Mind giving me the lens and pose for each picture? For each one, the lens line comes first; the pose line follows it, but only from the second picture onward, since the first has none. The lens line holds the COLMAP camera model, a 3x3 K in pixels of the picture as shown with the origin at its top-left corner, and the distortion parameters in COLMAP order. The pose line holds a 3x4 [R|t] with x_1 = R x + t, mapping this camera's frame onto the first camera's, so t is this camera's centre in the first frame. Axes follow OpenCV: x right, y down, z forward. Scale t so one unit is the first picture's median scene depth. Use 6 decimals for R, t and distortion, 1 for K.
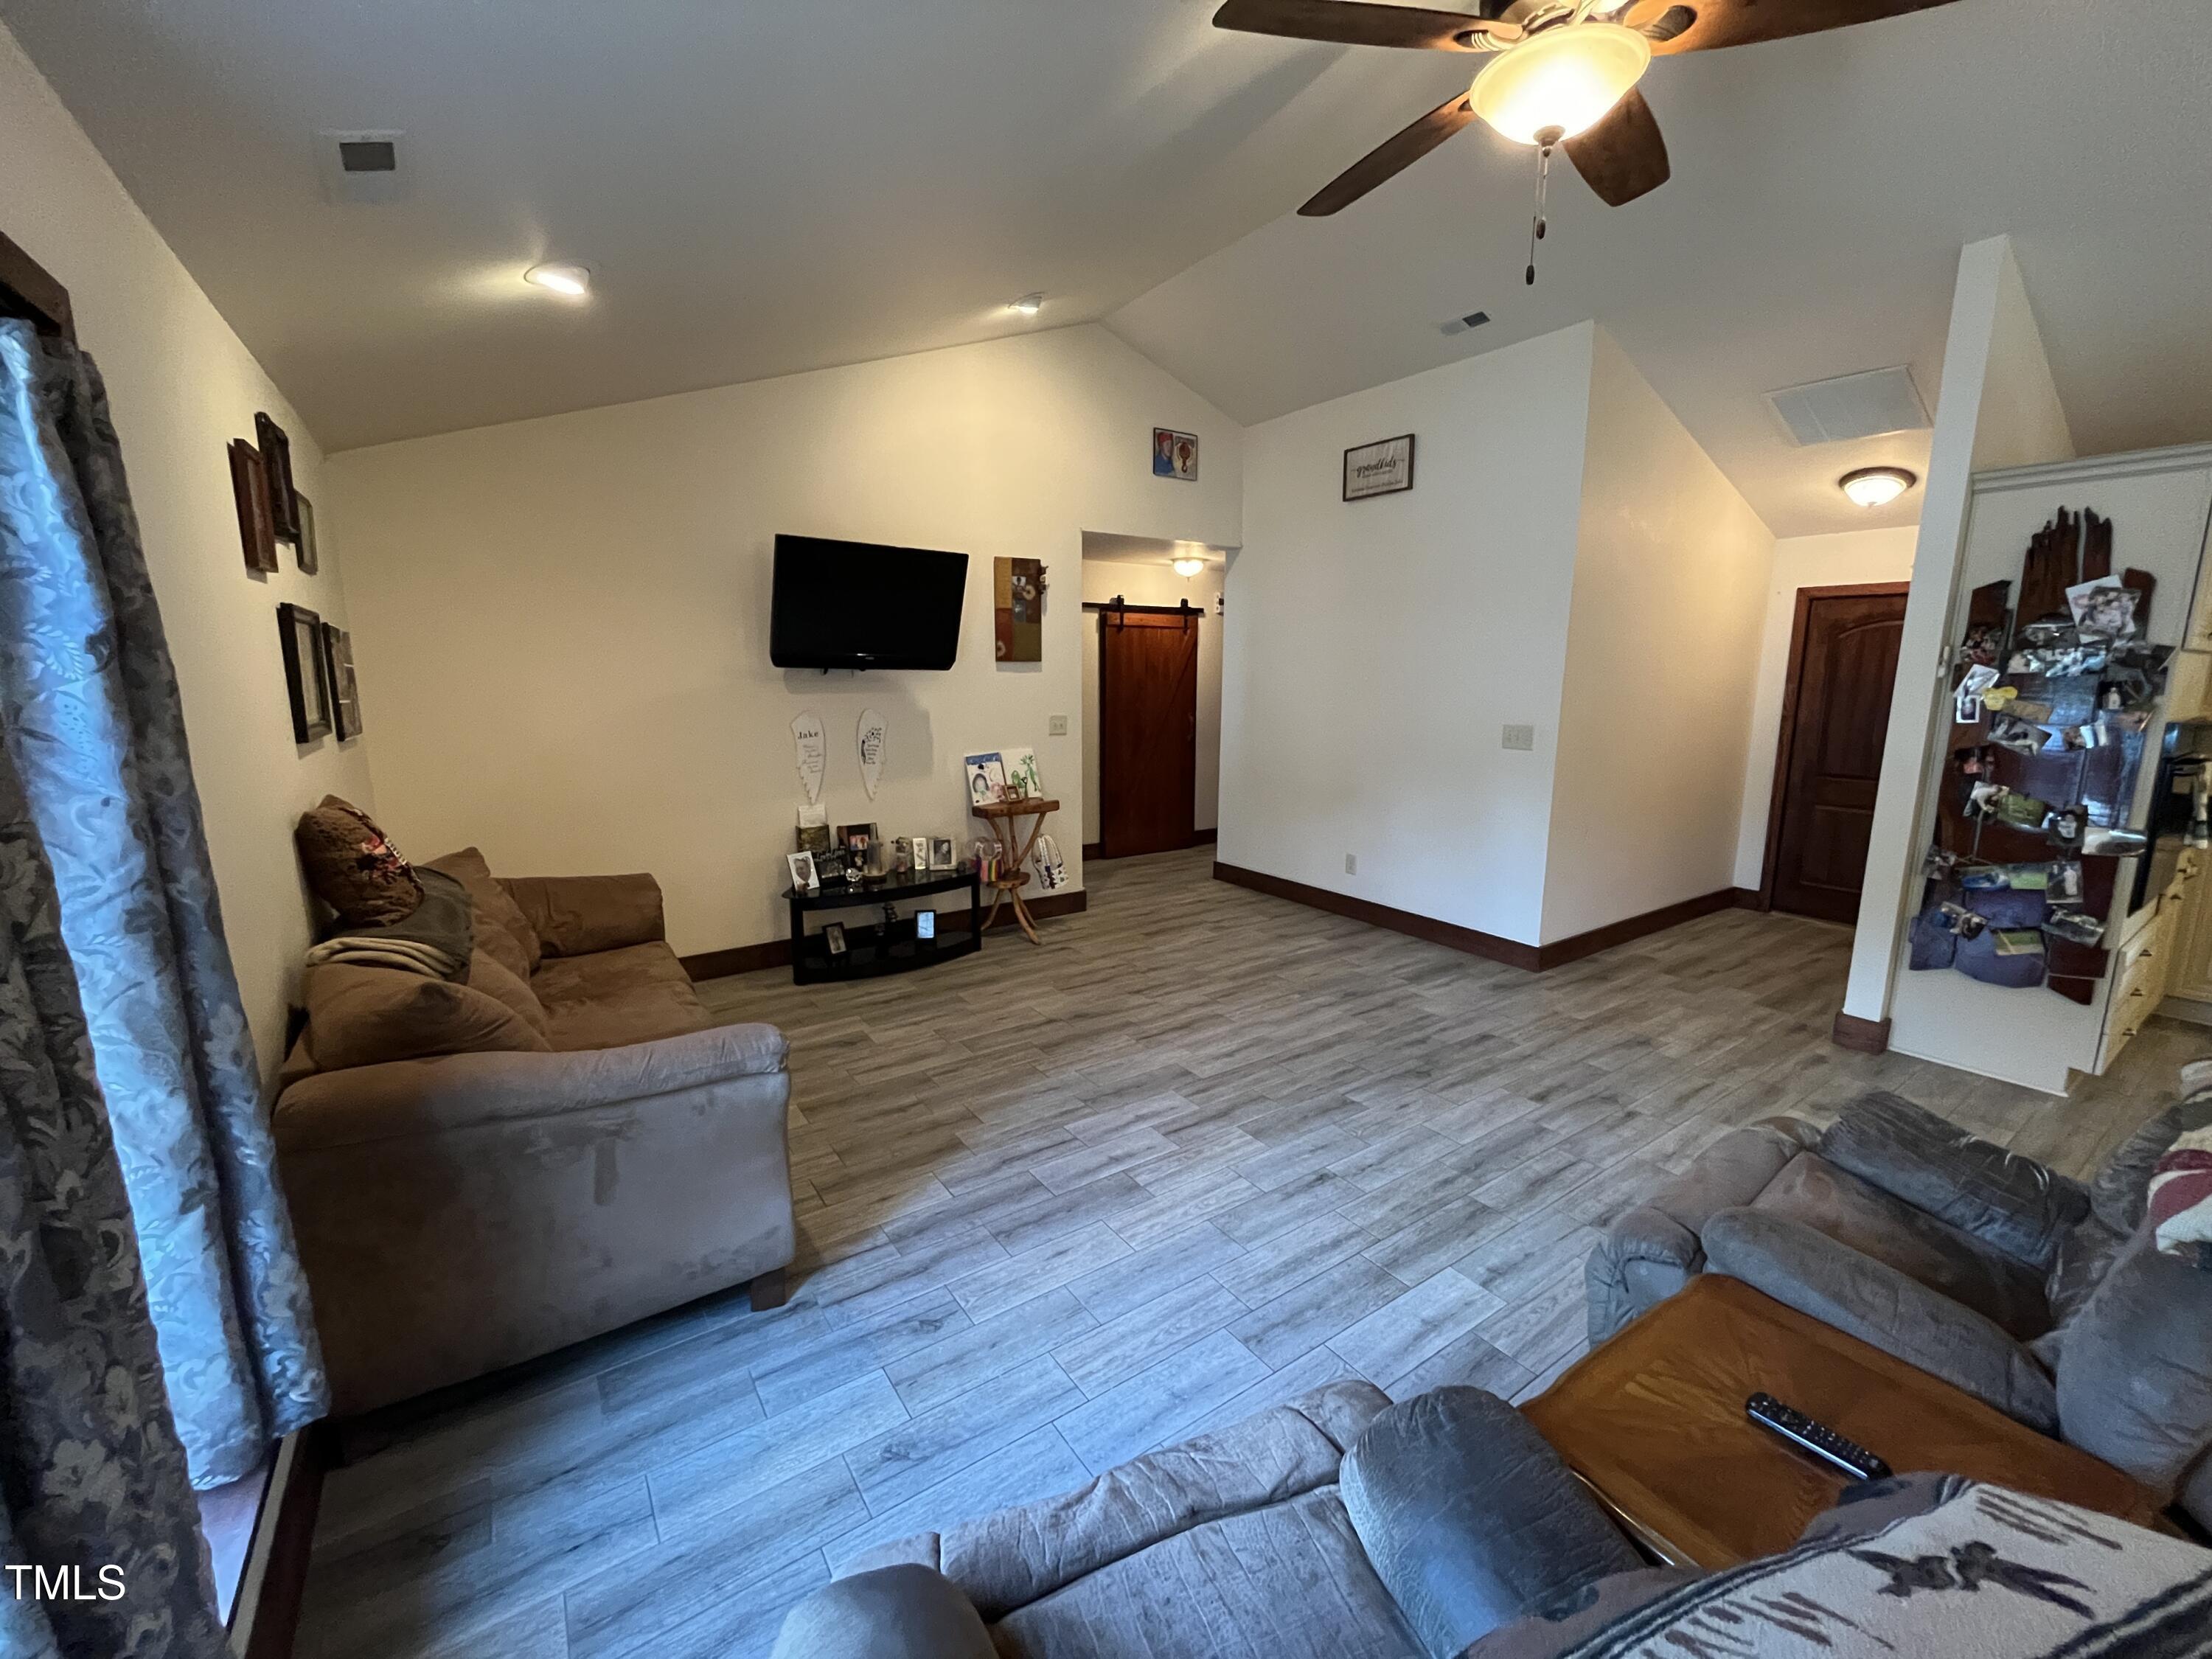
lens RADIAL K [[892.1, 0, 1102.2], [0, 892.1, 818.1], [0, 0, 1]] dist [-0.001800, -0.000993]
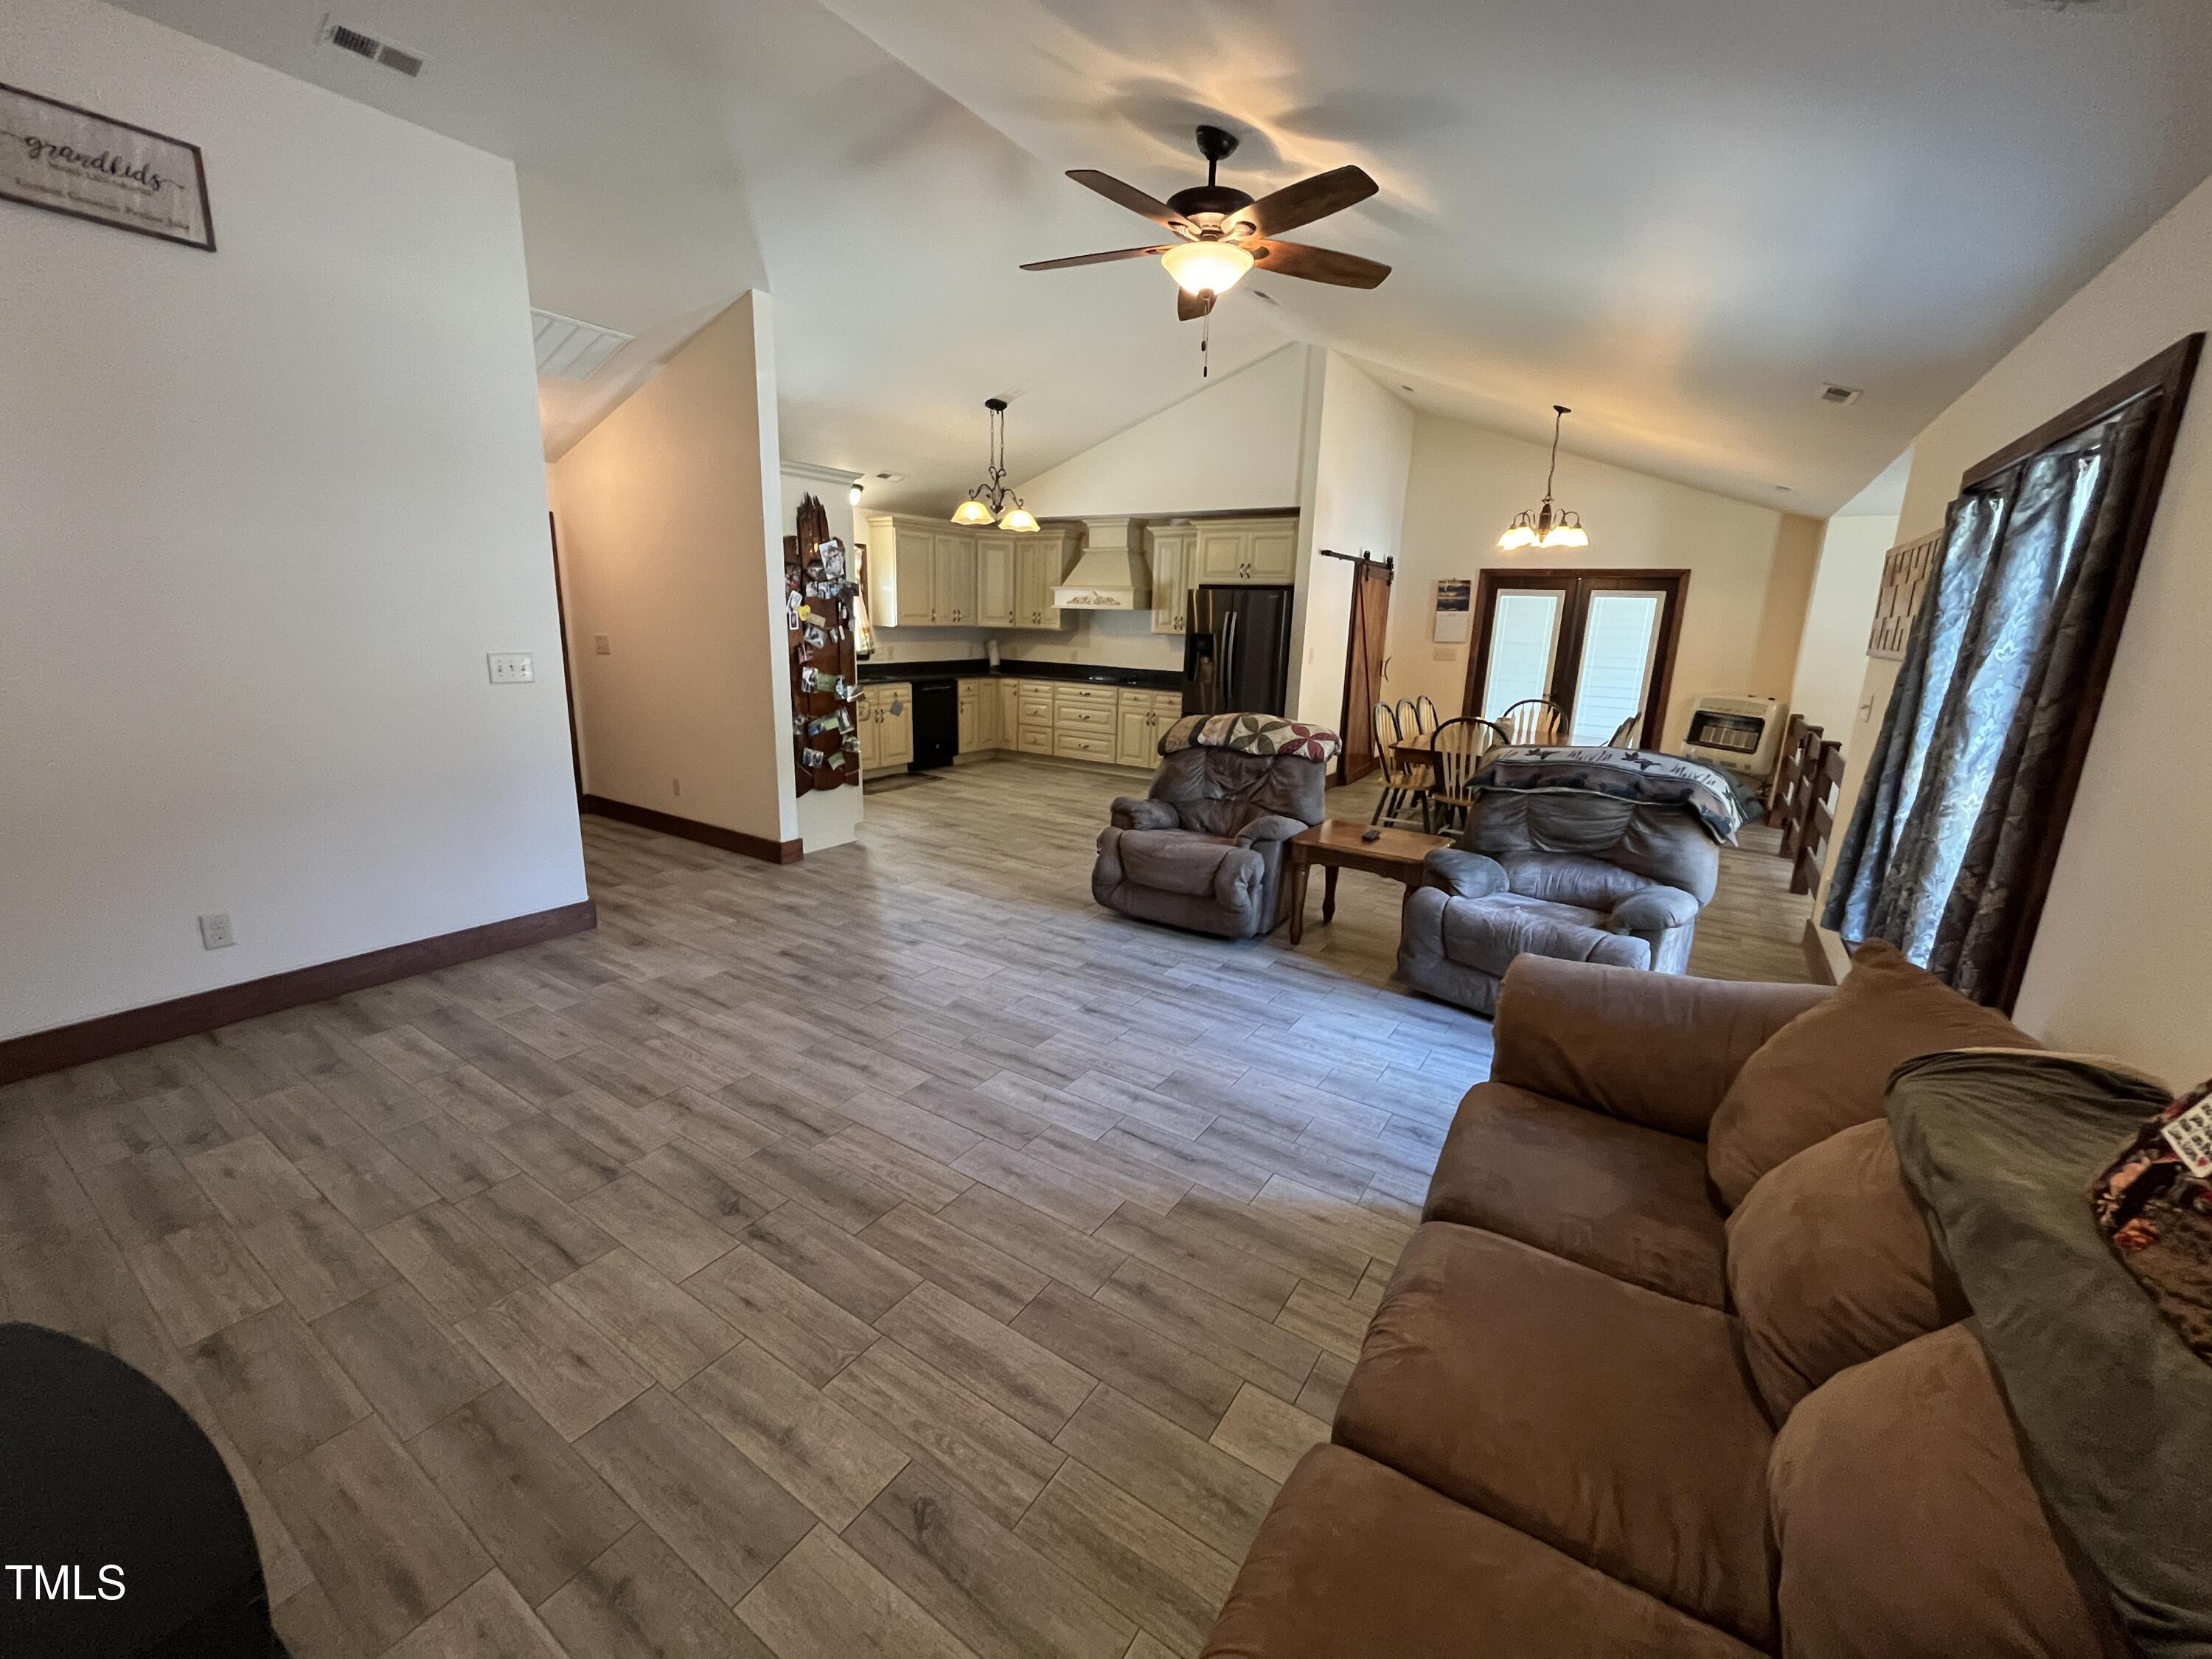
lens RADIAL K [[892.1, 0, 1100.5], [0, 892.1, 819.3], [0, 0, 1]] dist [-0.001800, -0.000993]
pose [[-0.376442, -0.222506, 0.899324, -0.543076], [0.124930, 0.949672, 0.287256, -0.138629], [-0.917978, 0.220487, -0.329698, 0.884006]]
